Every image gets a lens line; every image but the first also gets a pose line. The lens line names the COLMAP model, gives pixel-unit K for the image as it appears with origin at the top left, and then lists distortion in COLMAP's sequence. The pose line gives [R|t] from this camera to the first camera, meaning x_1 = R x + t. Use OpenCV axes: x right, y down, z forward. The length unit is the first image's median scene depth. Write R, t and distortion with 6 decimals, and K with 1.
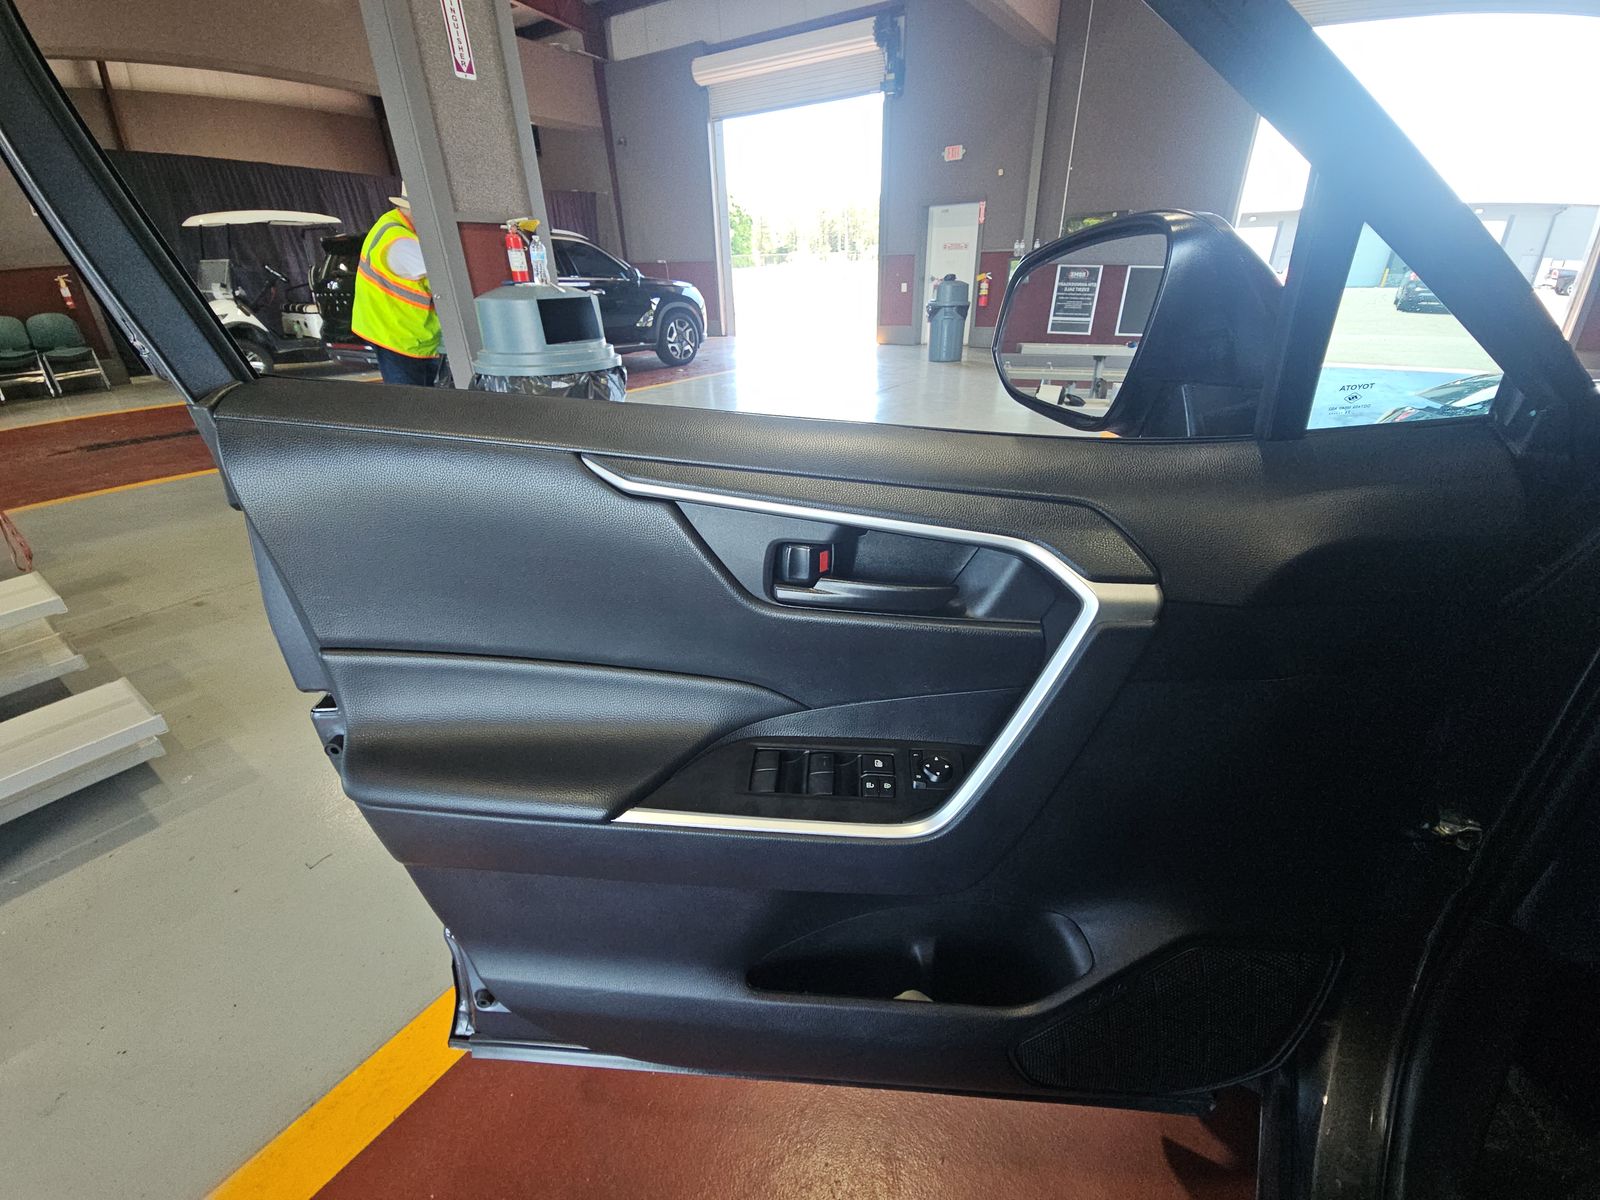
lens RADIAL K [[638.7, 0, 808.4], [0, 638.7, 602.3], [0, 0, 1]] dist [-0.001891, -0.004764]
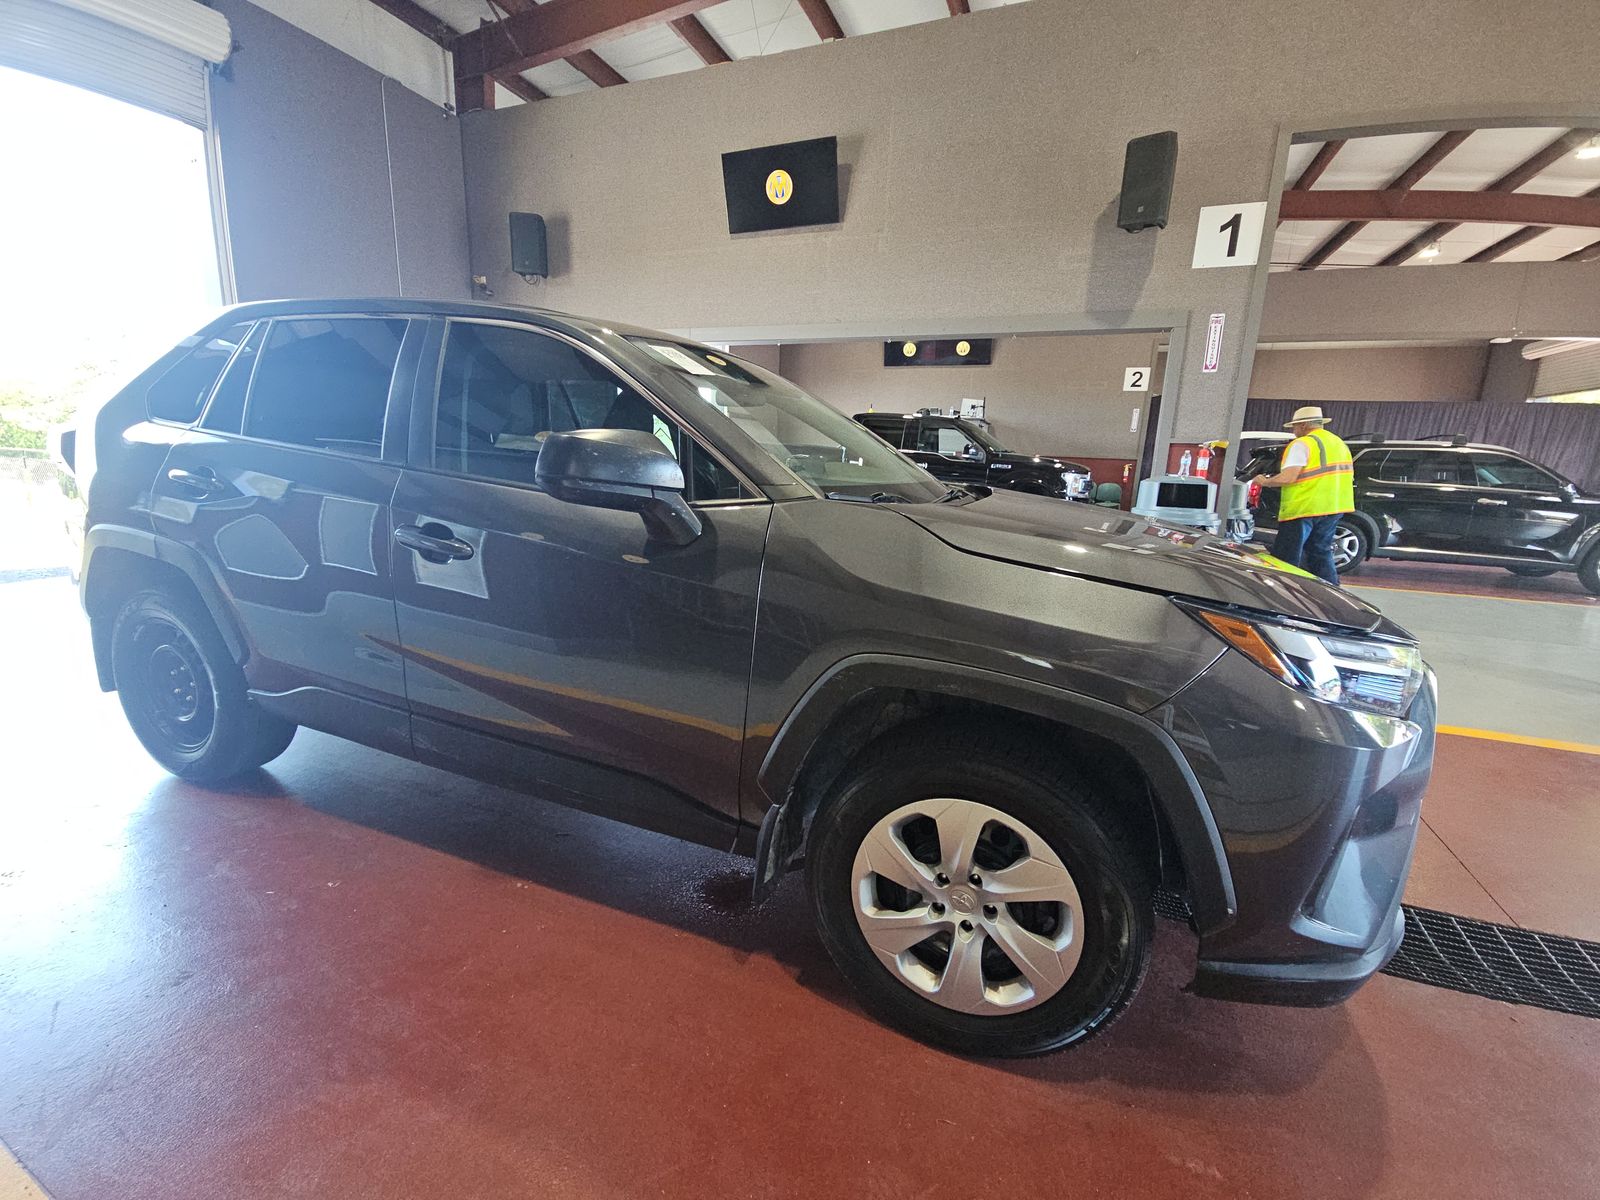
lens RADIAL K [[638.7, 0, 808.4], [0, 638.7, 602.3], [0, 0, 1]] dist [-0.001891, -0.004764]
pose [[0.185106, 0.236813, -0.953759, 0.332892], [-0.491730, 0.862613, 0.118747, 0.026541], [0.850845, 0.447011, 0.276122, -0.053918]]
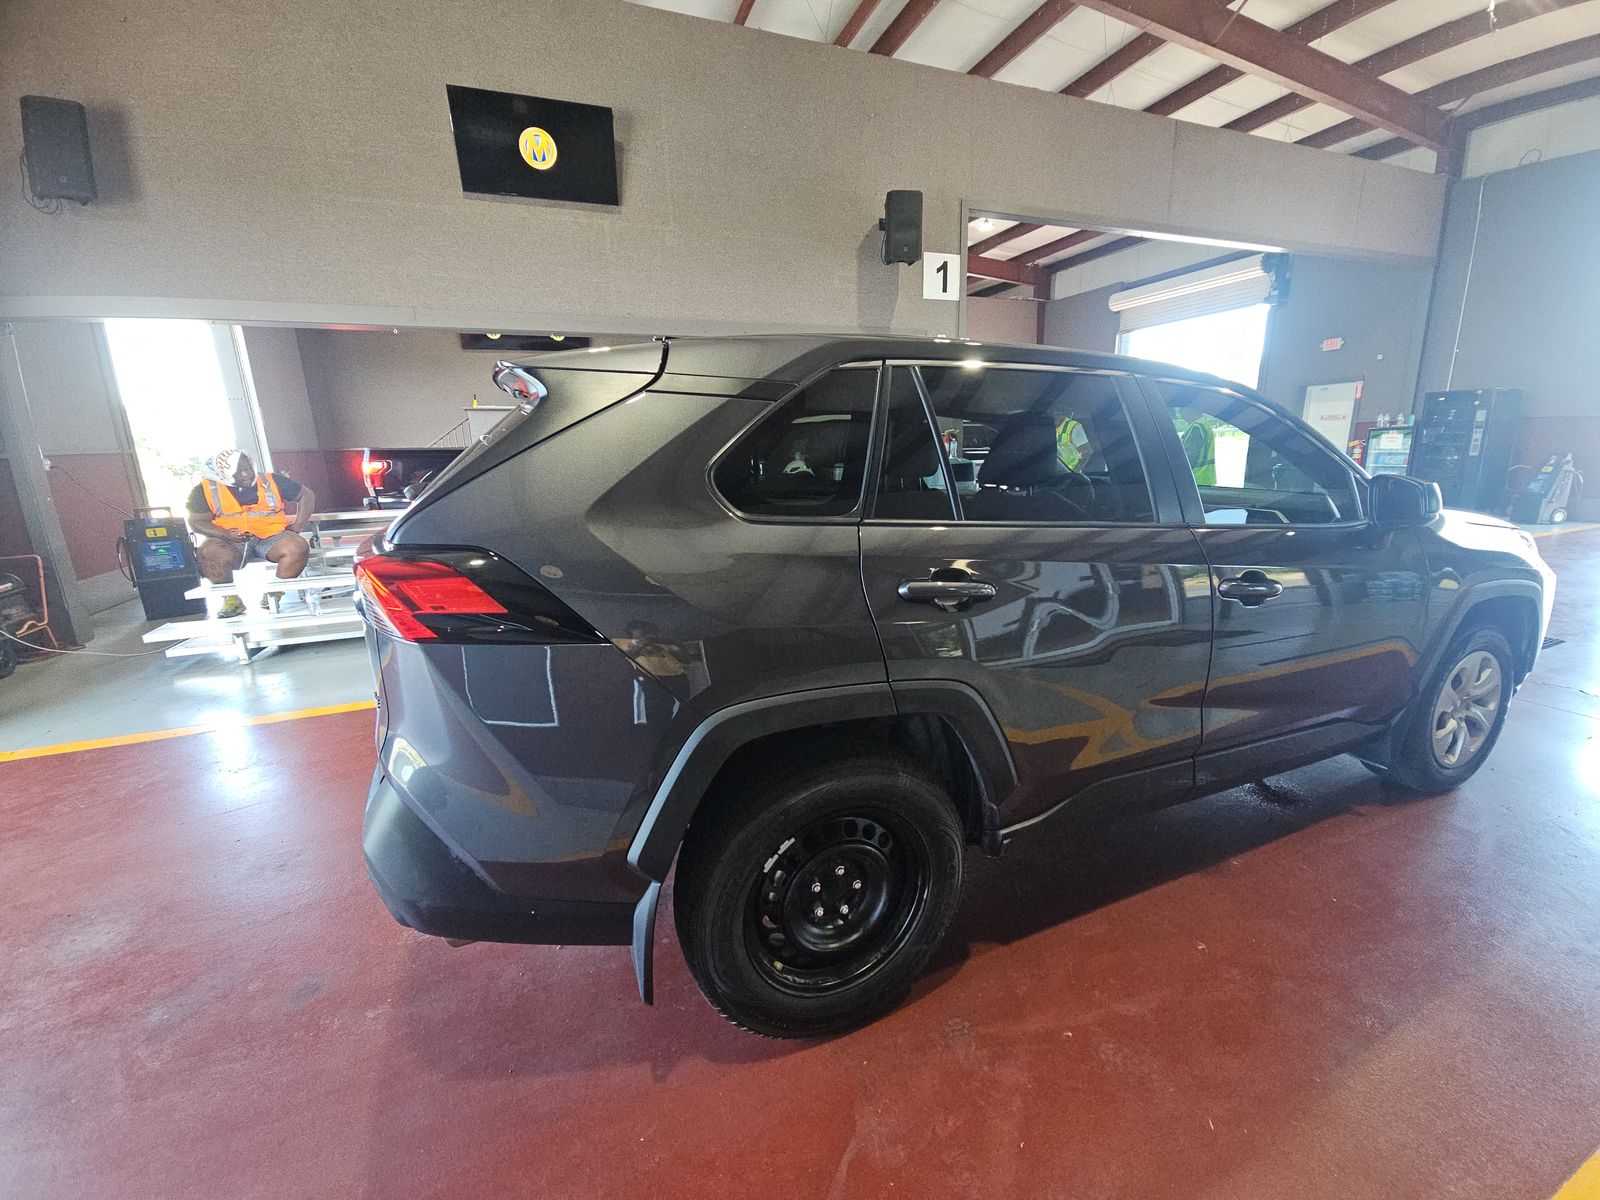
lens RADIAL K [[638.7, 0, 808.4], [0, 638.7, 602.3], [0, 0, 1]] dist [-0.001891, -0.004764]
pose [[0.818194, 0.129441, -0.560182, 0.153253], [-0.248762, 0.958106, -0.141949, 0.138246], [0.518340, 0.255494, 0.816117, -0.304226]]
